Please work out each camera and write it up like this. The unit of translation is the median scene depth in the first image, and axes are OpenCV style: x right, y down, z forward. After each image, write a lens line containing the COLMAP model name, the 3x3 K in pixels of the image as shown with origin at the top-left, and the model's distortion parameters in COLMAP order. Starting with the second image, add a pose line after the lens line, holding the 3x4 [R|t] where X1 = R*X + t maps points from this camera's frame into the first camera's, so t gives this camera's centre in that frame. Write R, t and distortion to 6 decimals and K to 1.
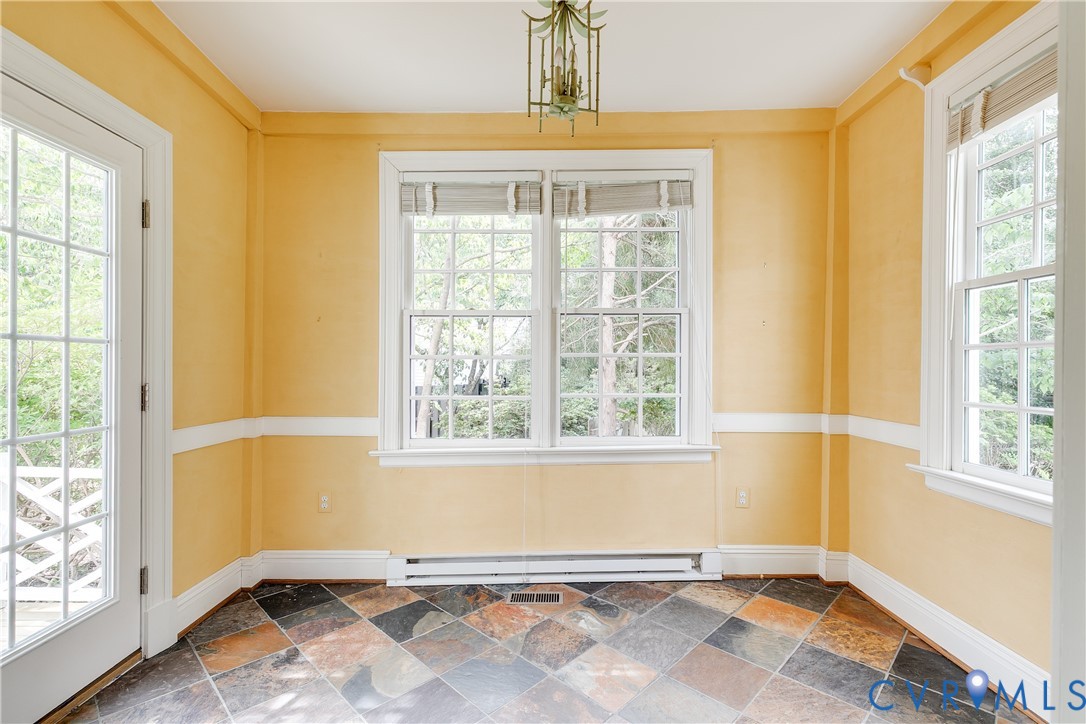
lens RADIAL K [[490.5, 0, 546.7], [0, 490.5, 362.5], [0, 0, 1]] dist [0.005541, -0.001245]
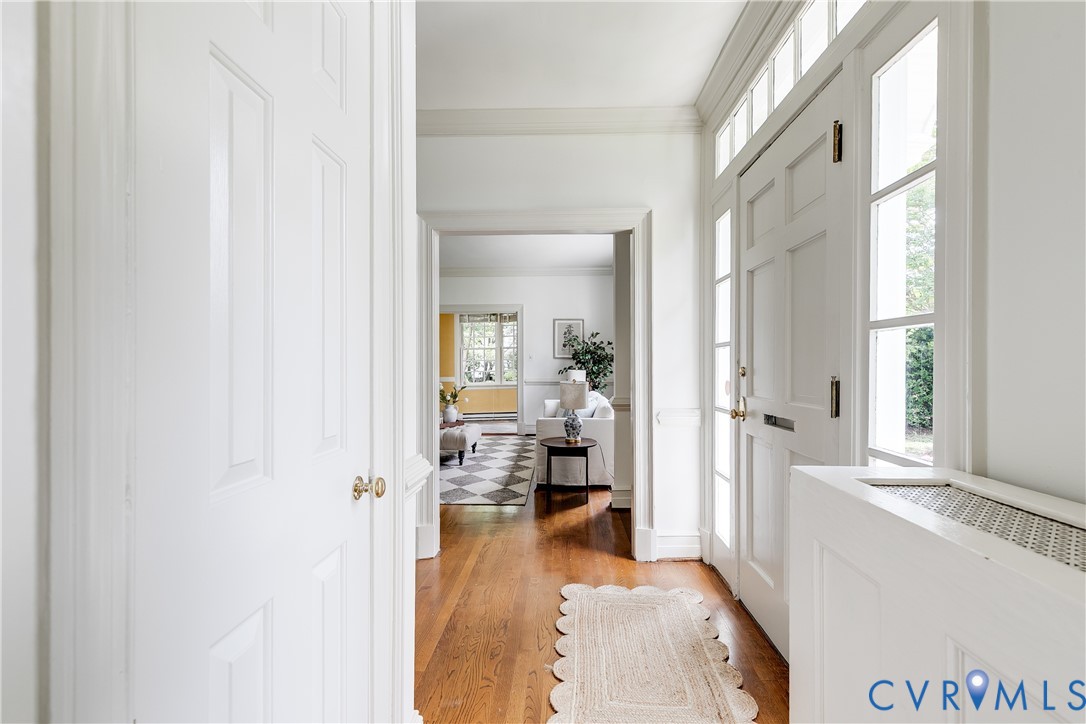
lens RADIAL K [[490.5, 0, 542.1], [0, 490.5, 365.7], [0, 0, 1]] dist [0.005541, -0.001245]
pose [[0.998861, -0.008906, -0.046880, 0.492539], [0.009085, 0.999952, 0.003602, 0.017785], [0.046846, -0.004023, 0.998894, -2.665561]]
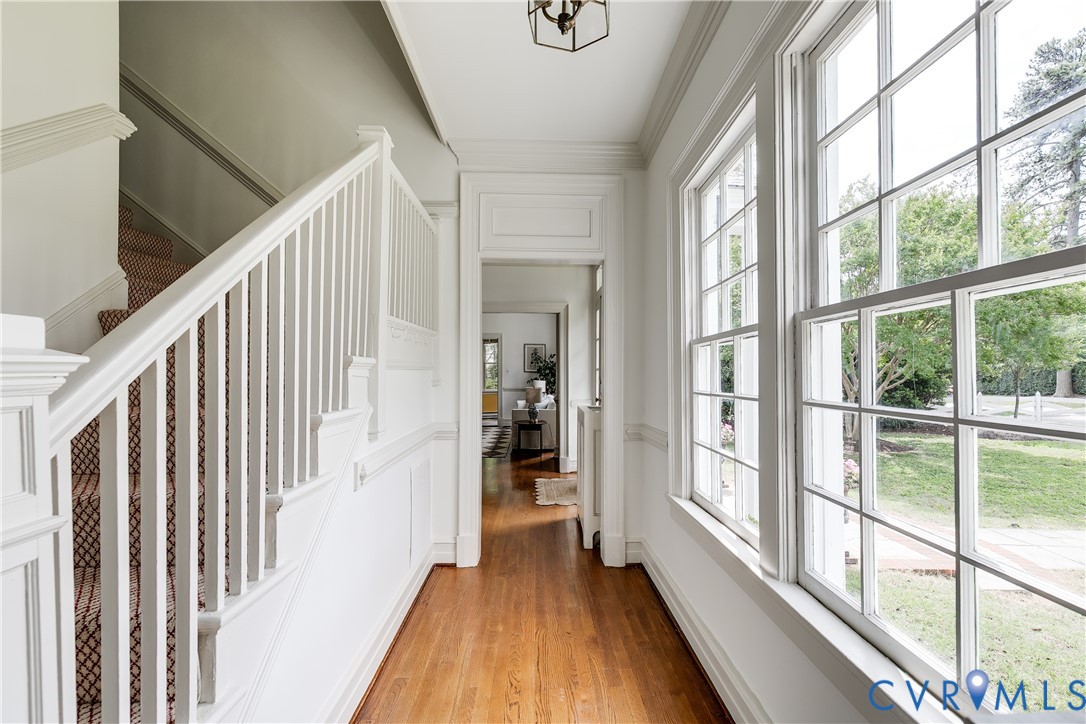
lens RADIAL K [[490.5, 0, 539.6], [0, 490.5, 366.0], [0, 0, 1]] dist [0.005541, -0.001245]
pose [[1.000000, 0.000126, 0.000895, 0.556638], [-0.000111, 0.999872, -0.016024, -0.000611], [-0.000897, 0.016024, 0.999871, -3.966060]]
